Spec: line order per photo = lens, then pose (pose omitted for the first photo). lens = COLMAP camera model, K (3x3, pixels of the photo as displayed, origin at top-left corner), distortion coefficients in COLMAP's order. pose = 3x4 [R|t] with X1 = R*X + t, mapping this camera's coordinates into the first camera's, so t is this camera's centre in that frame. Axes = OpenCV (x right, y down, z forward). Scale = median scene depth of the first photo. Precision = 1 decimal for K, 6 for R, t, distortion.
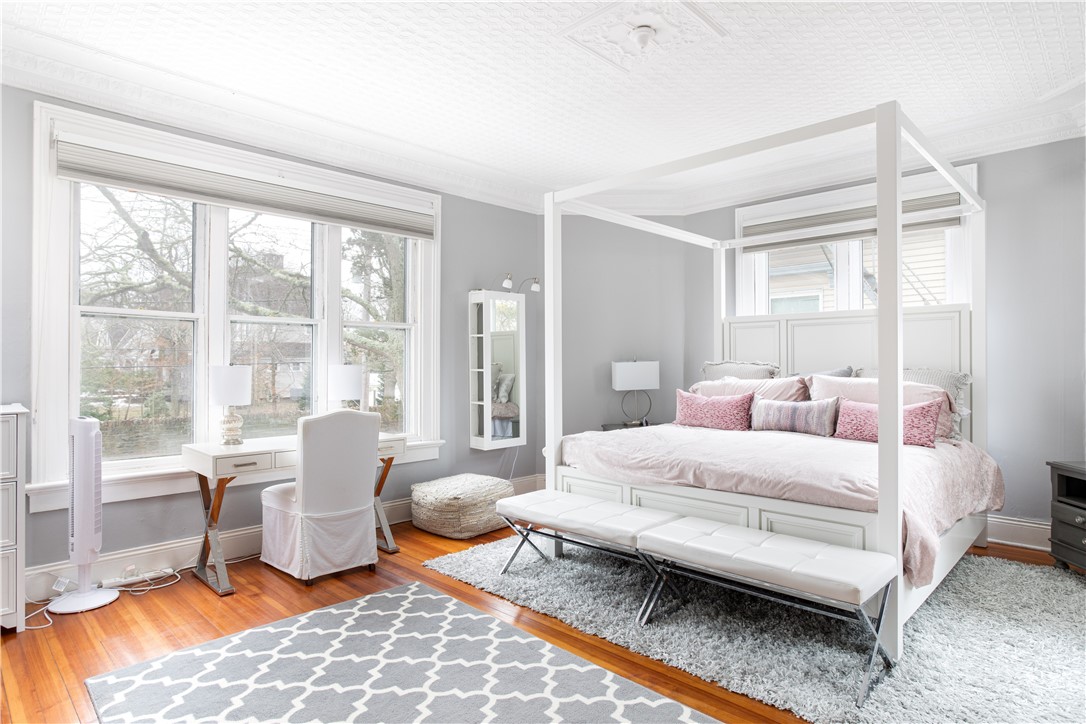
lens RADIAL K [[603.2, 0, 548.7], [0, 603.2, 359.7], [0, 0, 1]] dist [-0.045356, 0.025687]
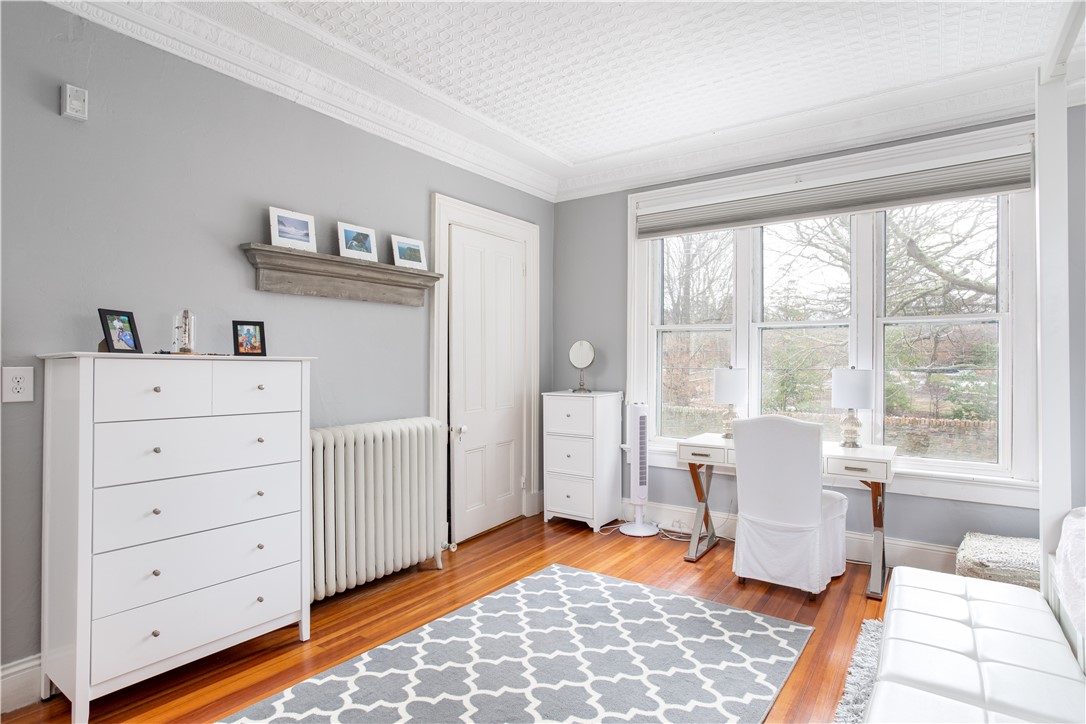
lens RADIAL K [[569.0, 0, 544.1], [0, 569.0, 362.5], [0, 0, 1]] dist [-0.023223, 0.000448]
pose [[0.152284, -0.004258, -0.988328, 0.547699], [0.001015, 0.999991, -0.004152, 0.002885], [0.988336, -0.000371, 0.152287, 0.553244]]
